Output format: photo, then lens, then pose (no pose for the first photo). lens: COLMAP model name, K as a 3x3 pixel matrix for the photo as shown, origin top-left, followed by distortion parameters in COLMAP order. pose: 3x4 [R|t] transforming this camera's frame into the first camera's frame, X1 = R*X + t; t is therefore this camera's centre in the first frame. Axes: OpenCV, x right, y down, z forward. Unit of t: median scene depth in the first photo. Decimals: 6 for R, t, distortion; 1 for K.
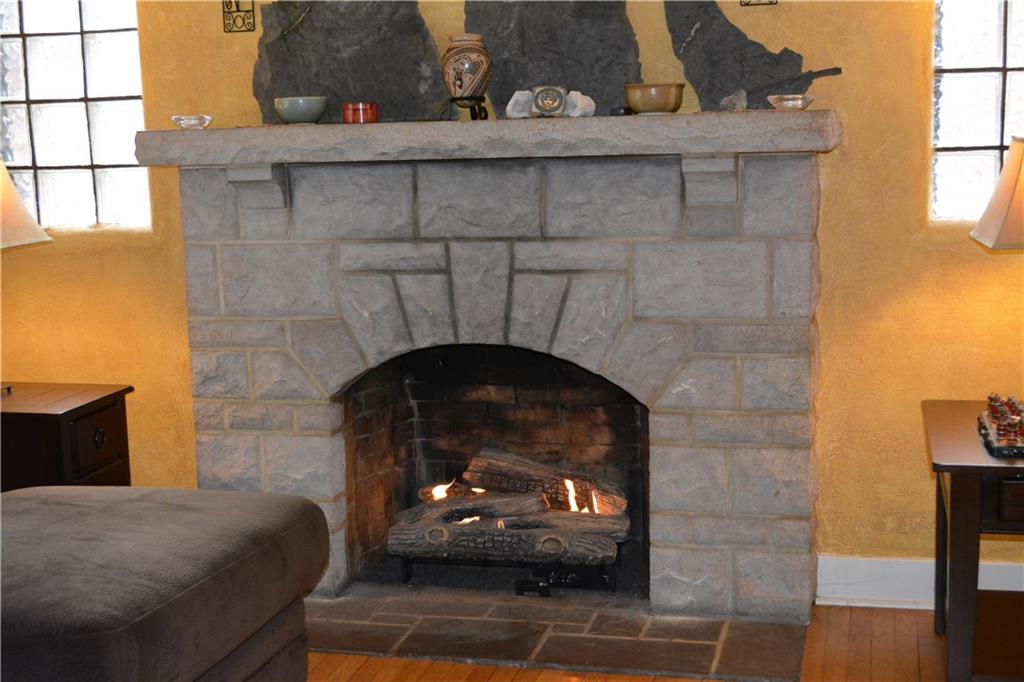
lens RADIAL K [[1456.1, 0, 512.0], [0, 1456.1, 341.0], [0, 0, 1]] dist [-0.005790, 0.004289]
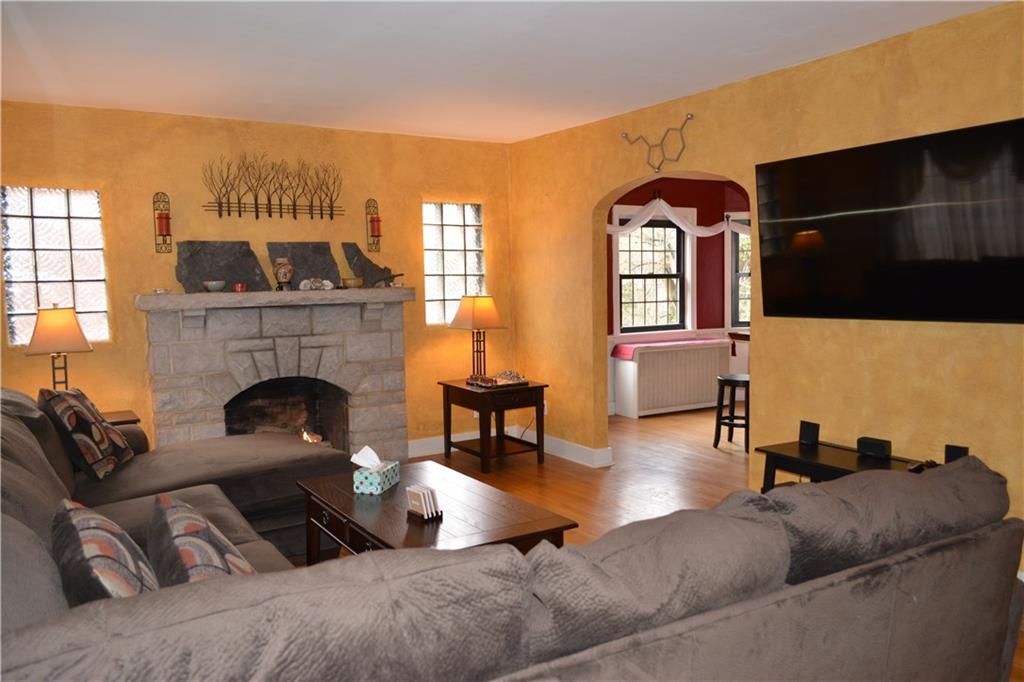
lens RADIAL K [[806.0, 0, 512.0], [0, 806.0, 341.0], [0, 0, 1]] dist [-0.025686, 0.003743]
pose [[0.690779, -0.041284, 0.721886, -0.779468], [0.109238, 0.992868, -0.047750, 0.050404], [-0.714766, 0.111842, 0.690363, -0.272268]]
